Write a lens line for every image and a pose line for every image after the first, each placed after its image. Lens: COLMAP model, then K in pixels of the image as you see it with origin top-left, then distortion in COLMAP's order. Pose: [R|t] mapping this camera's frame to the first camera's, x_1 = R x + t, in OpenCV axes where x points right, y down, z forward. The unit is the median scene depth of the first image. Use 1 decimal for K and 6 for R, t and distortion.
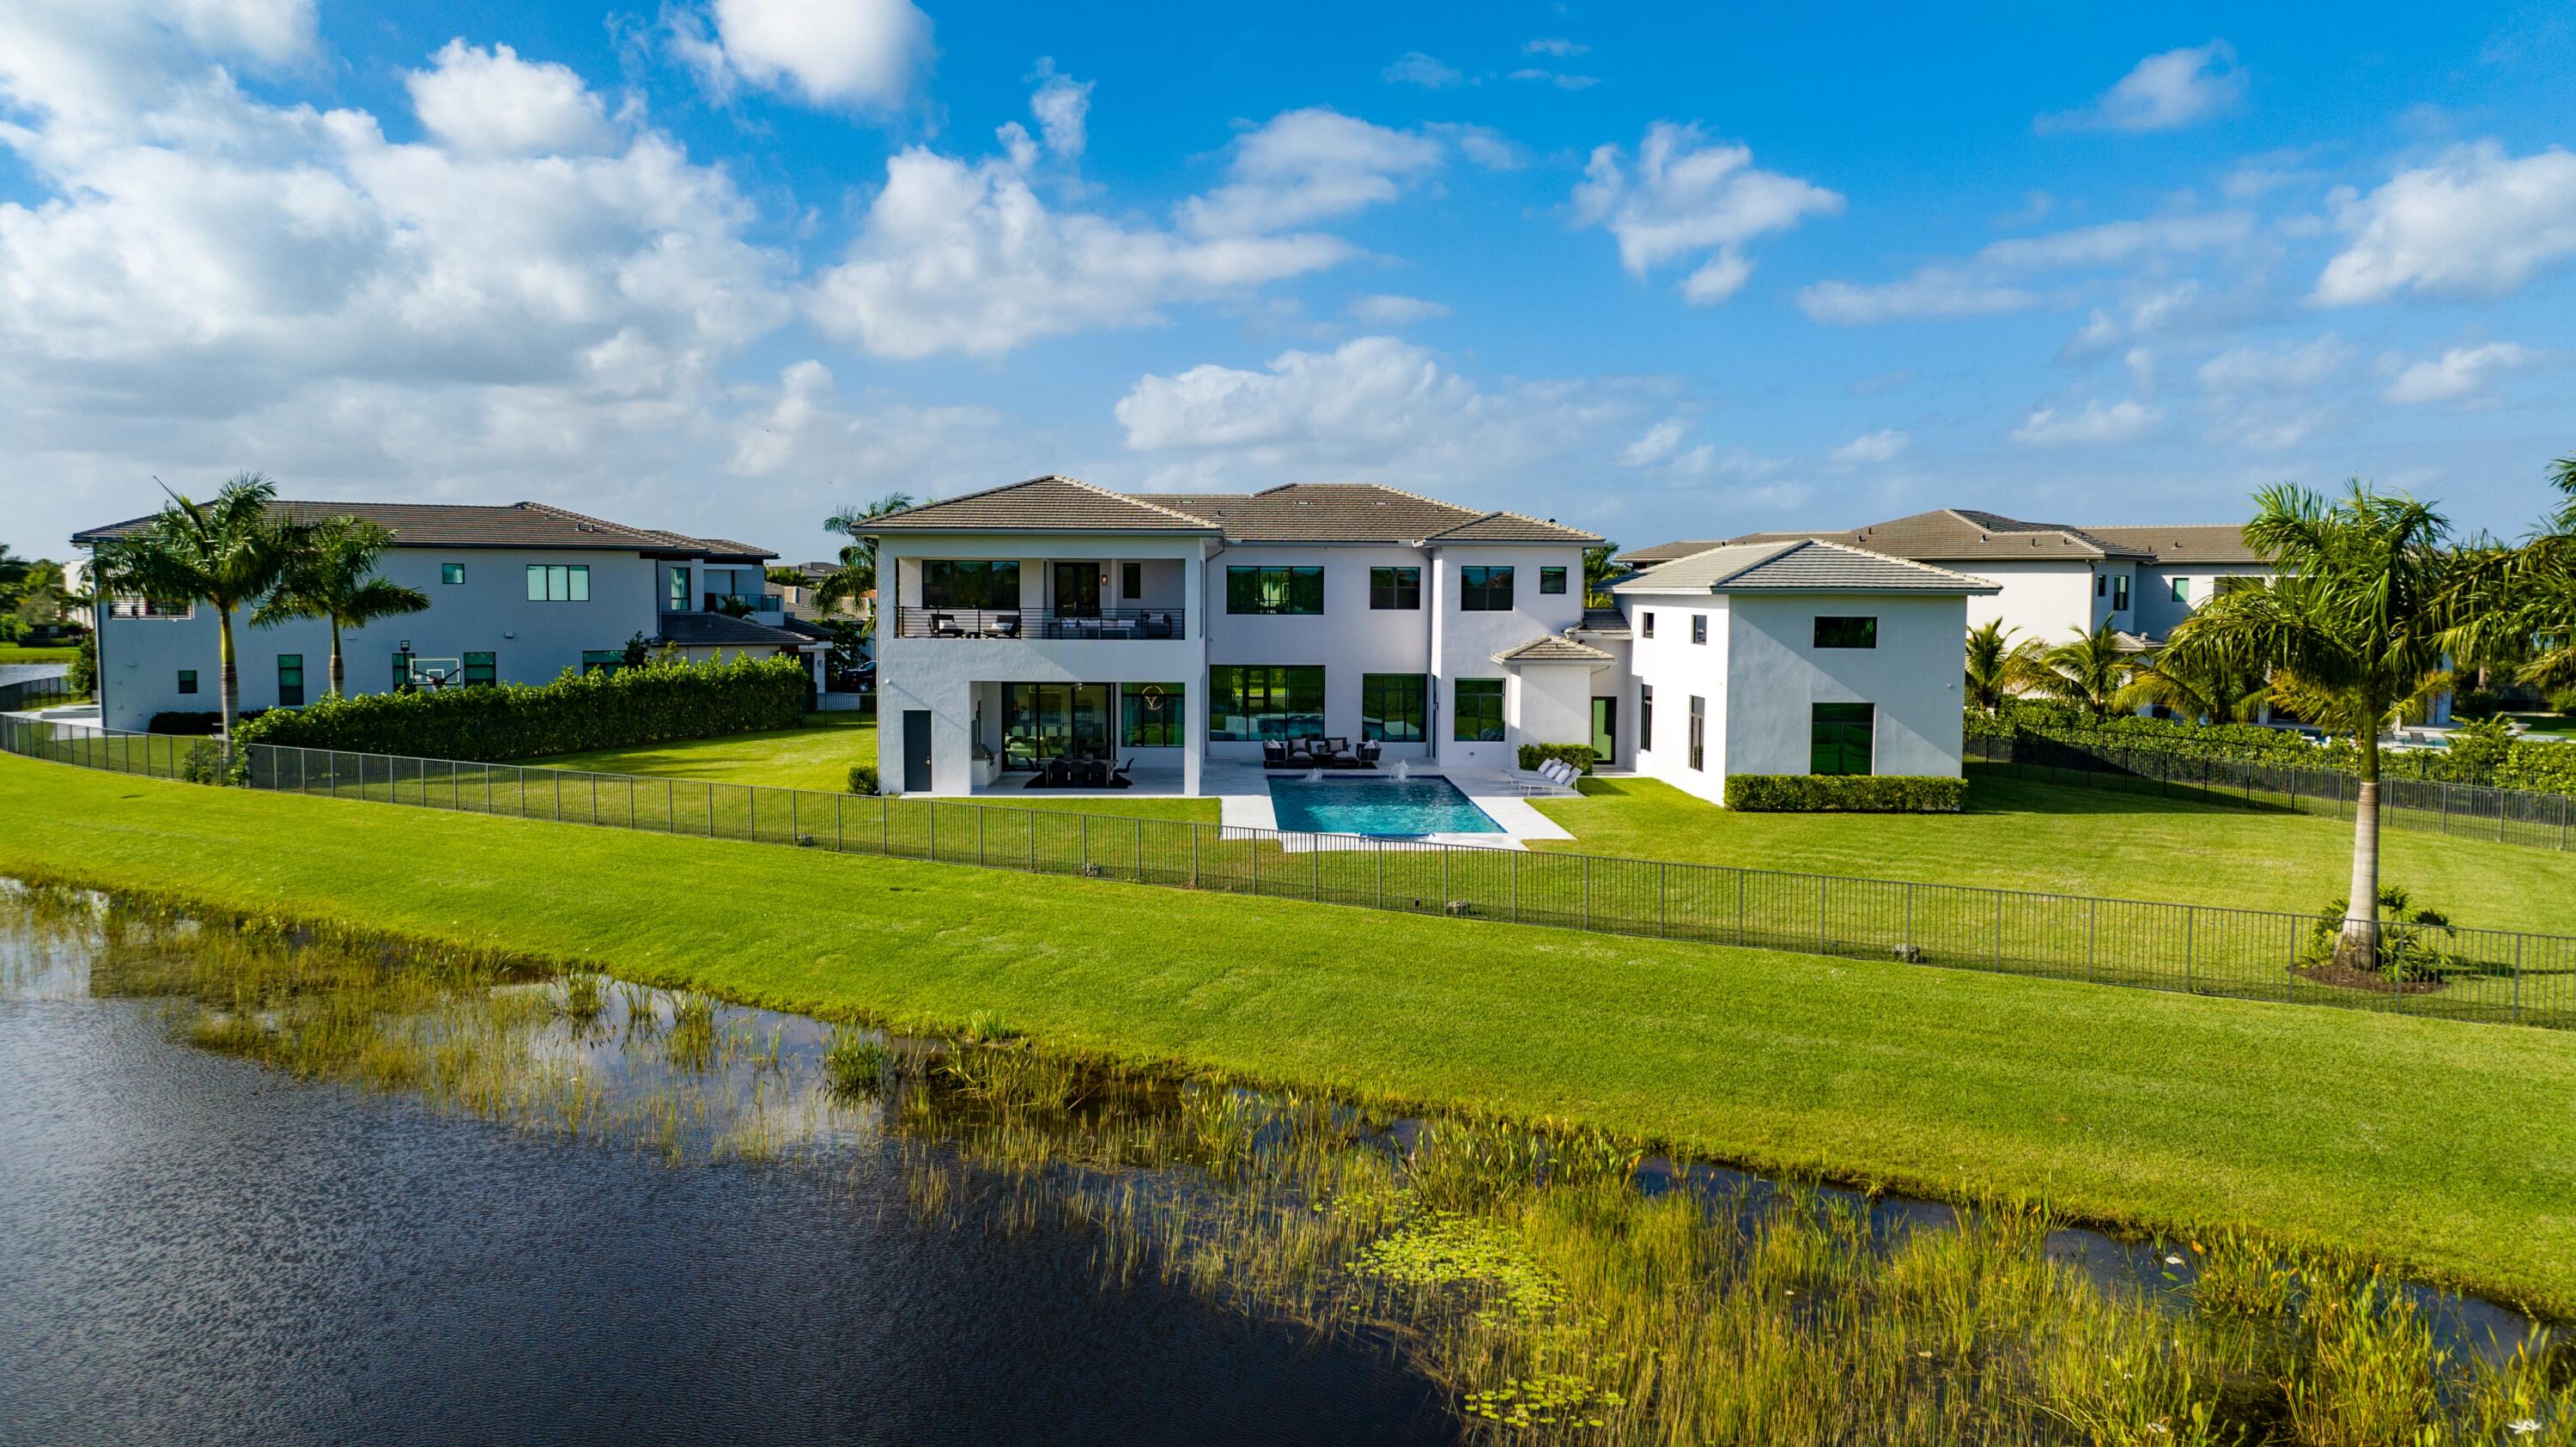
lens RADIAL K [[1807.1, 0, 1284.9], [0, 1807.1, 724.2], [0, 0, 1]] dist [-0.020988, 0.014056]
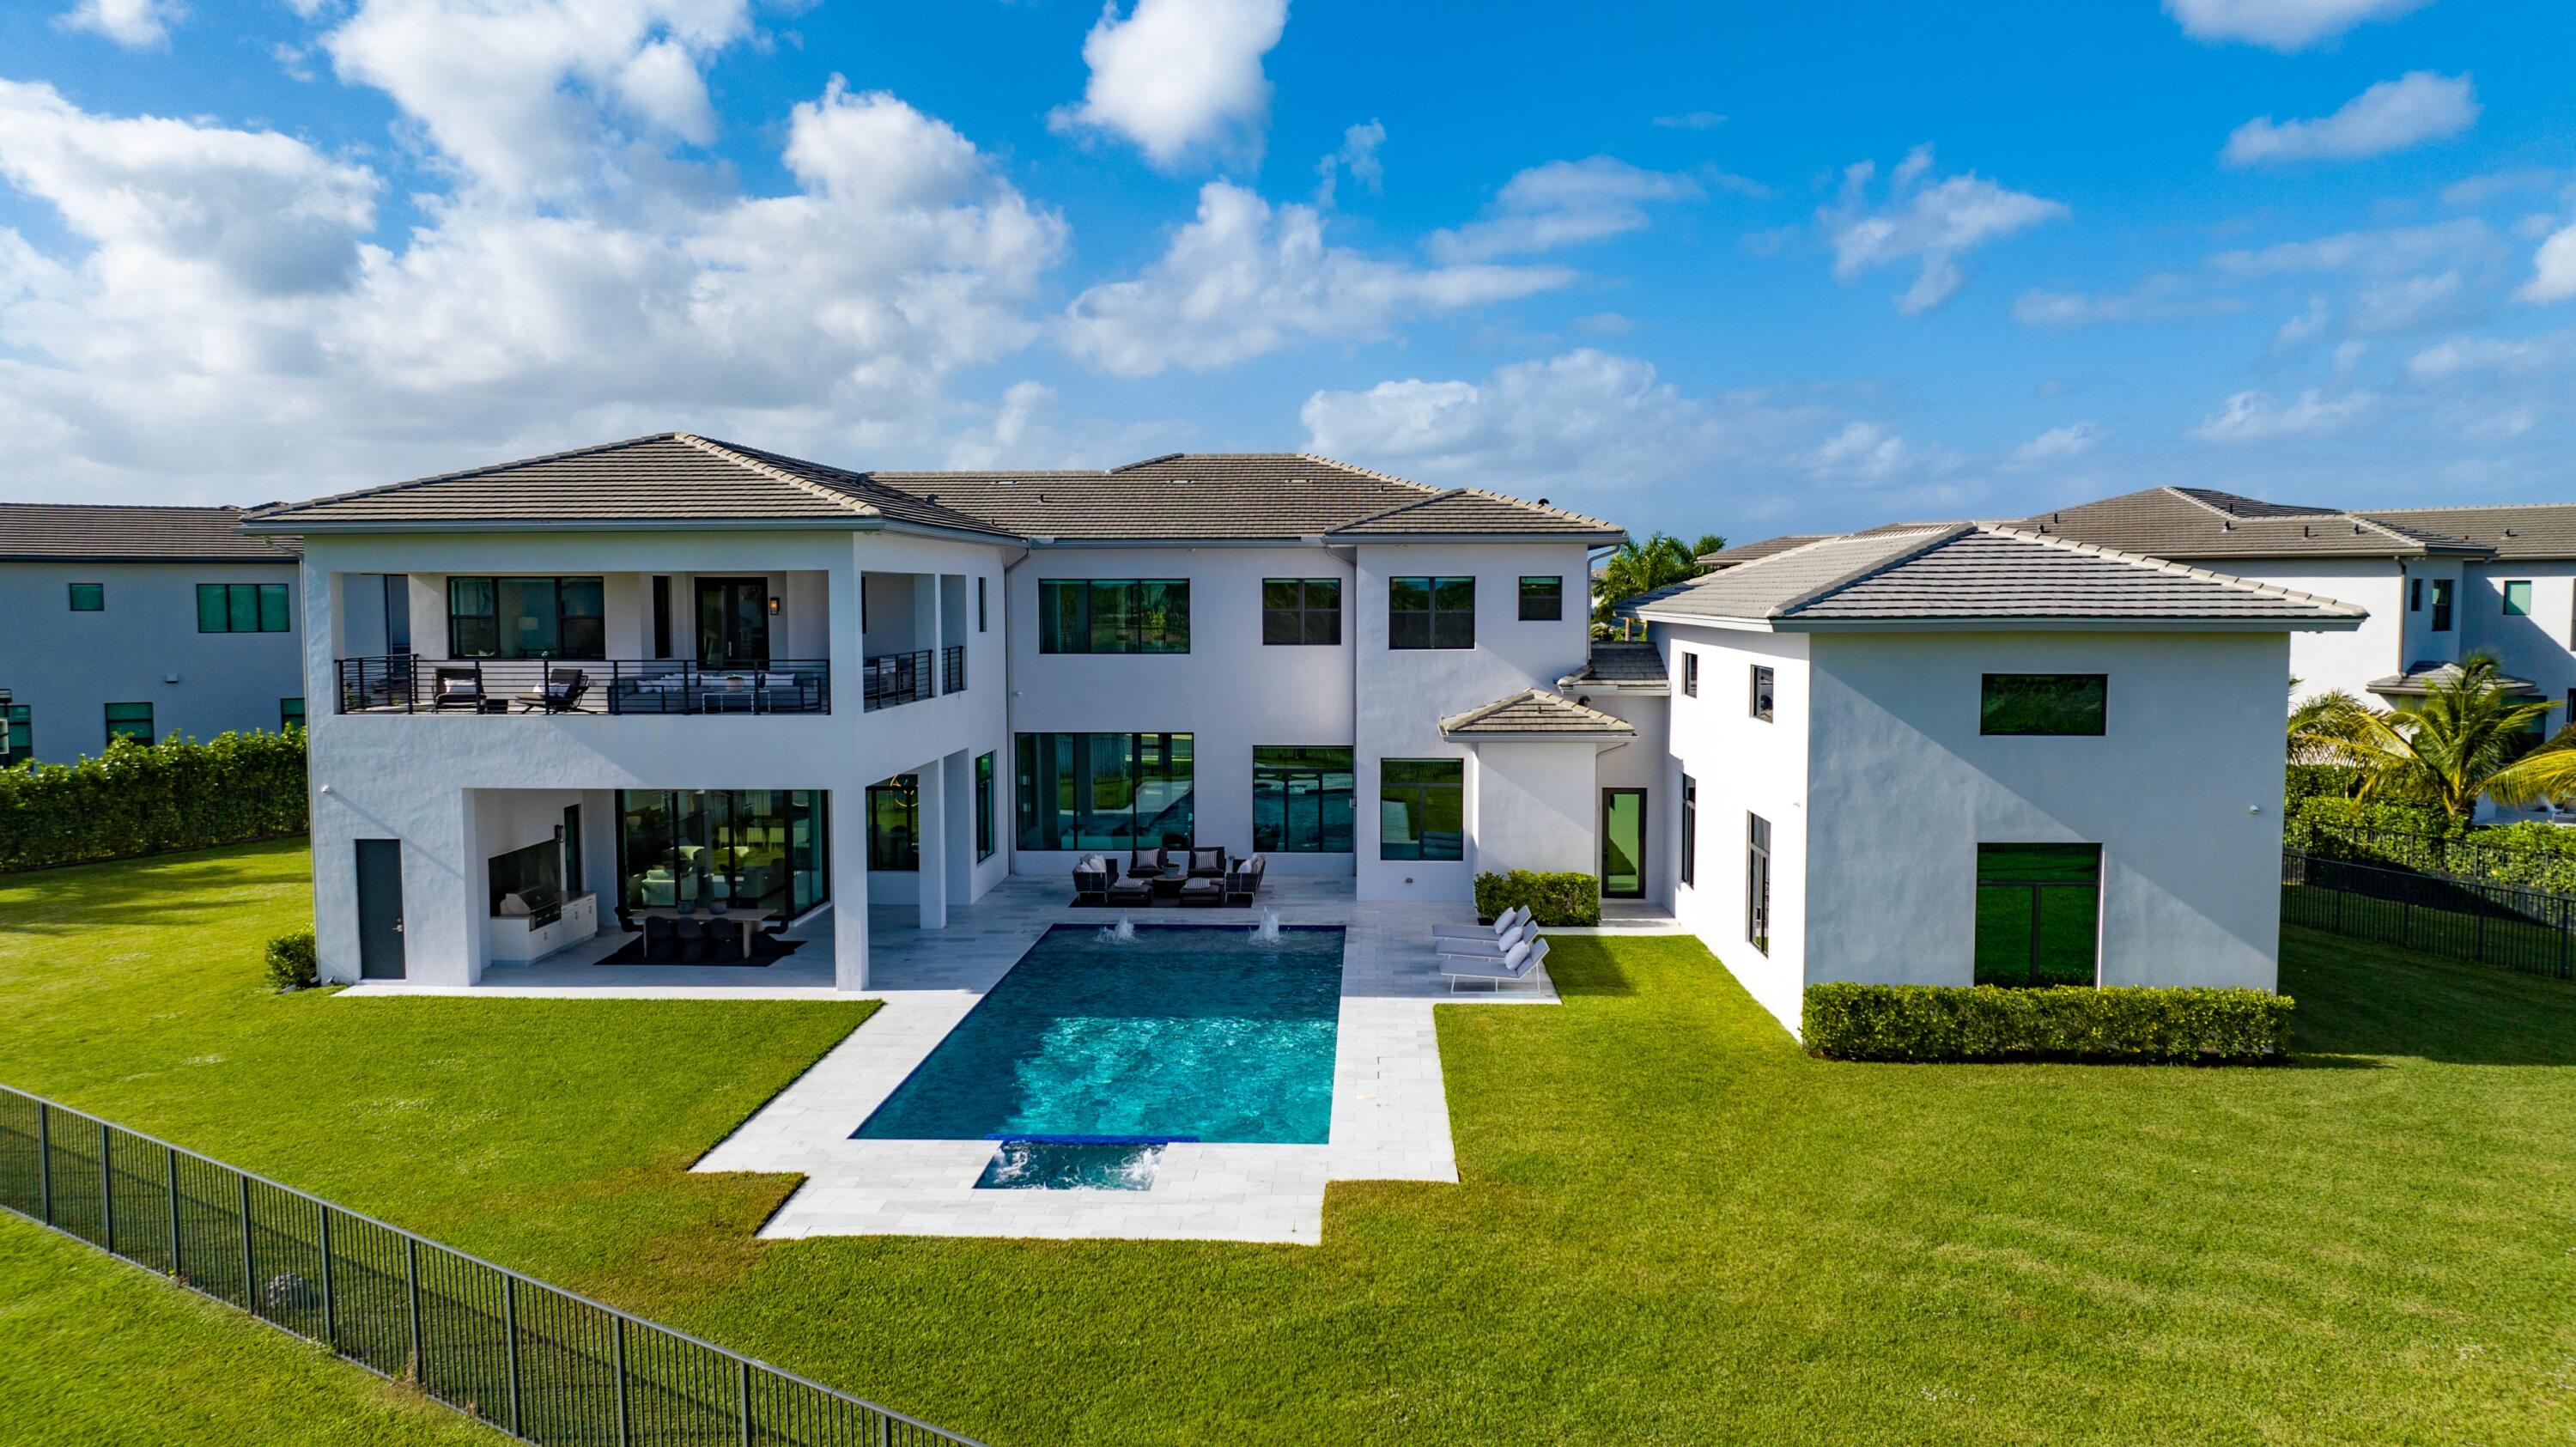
lens RADIAL K [[1807.1, 0, 1290.3], [0, 1807.1, 733.3], [0, 0, 1]] dist [-0.020988, 0.014056]
pose [[0.997061, -0.002270, -0.076577, 0.123721], [0.002499, 0.999993, 0.002889, -0.040248], [0.076570, -0.003072, 0.997059, 0.428562]]
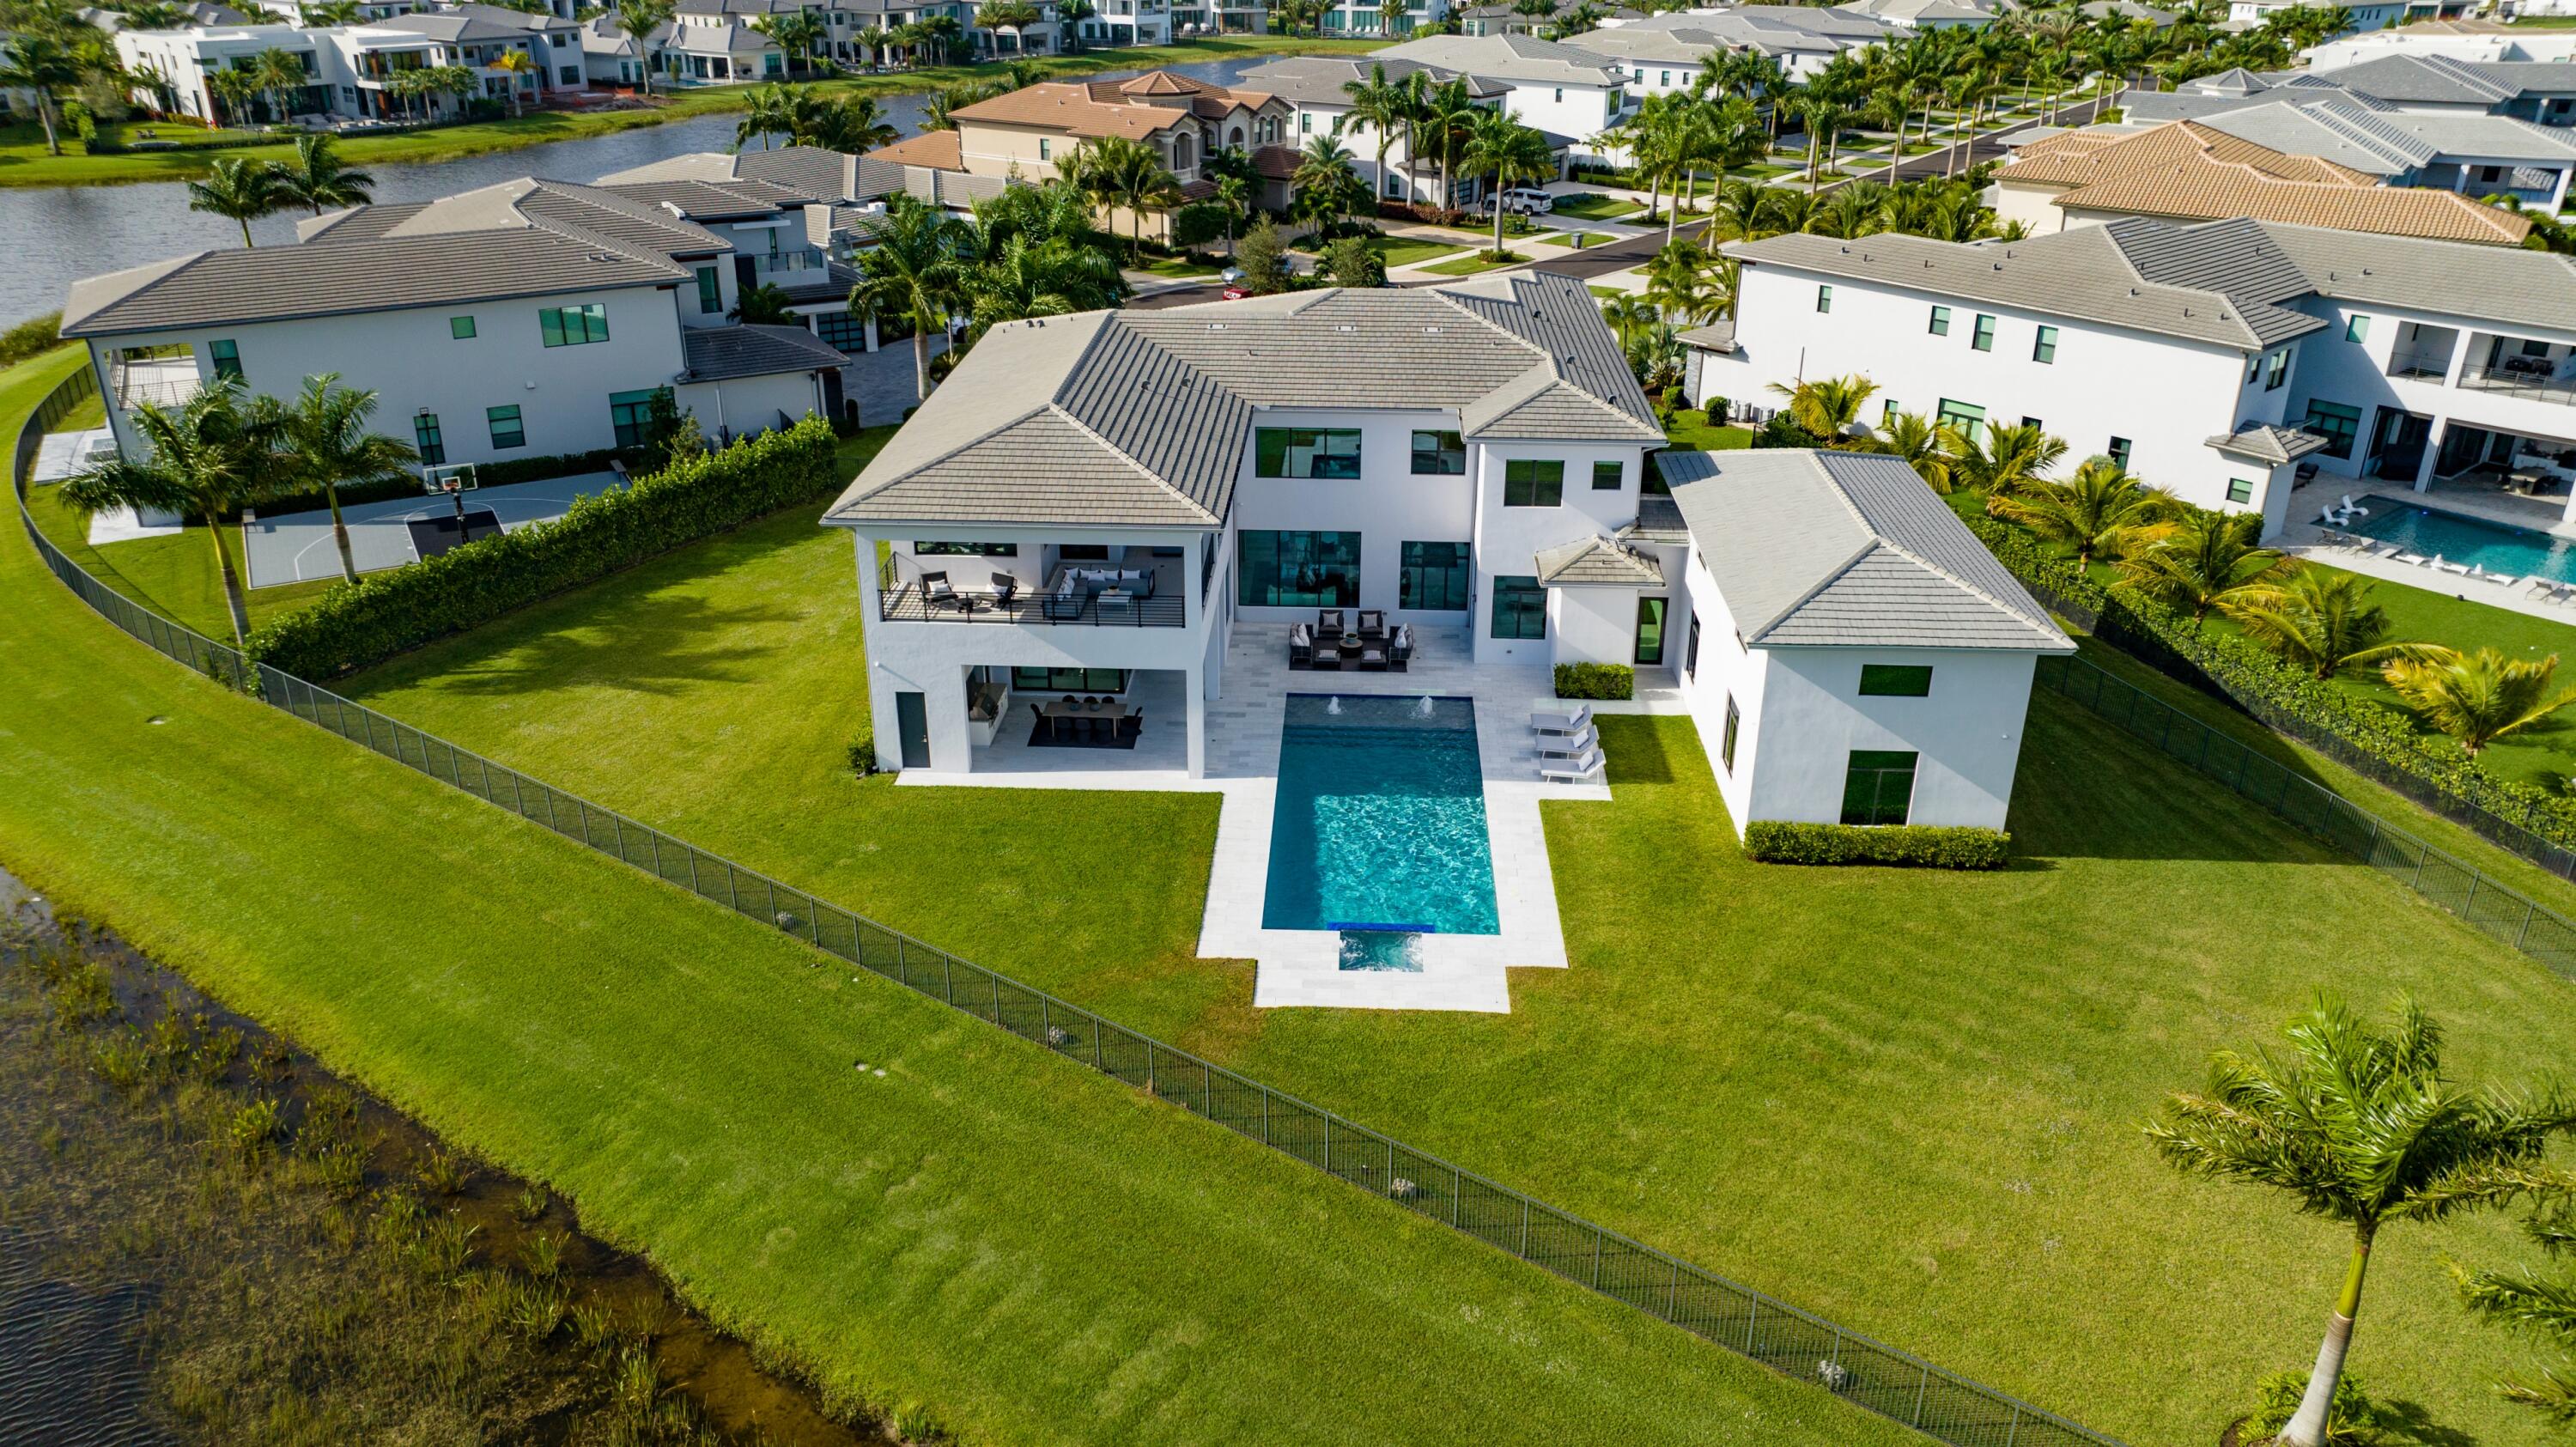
lens RADIAL K [[1807.1, 0, 1287.9], [0, 1807.1, 720.6], [0, 0, 1]] dist [-0.020988, 0.014056]
pose [[0.997217, 0.029791, -0.068336, 0.060175], [-0.004244, 0.937878, 0.346939, -0.311415], [0.074426, -0.345684, 0.935395, 0.104796]]
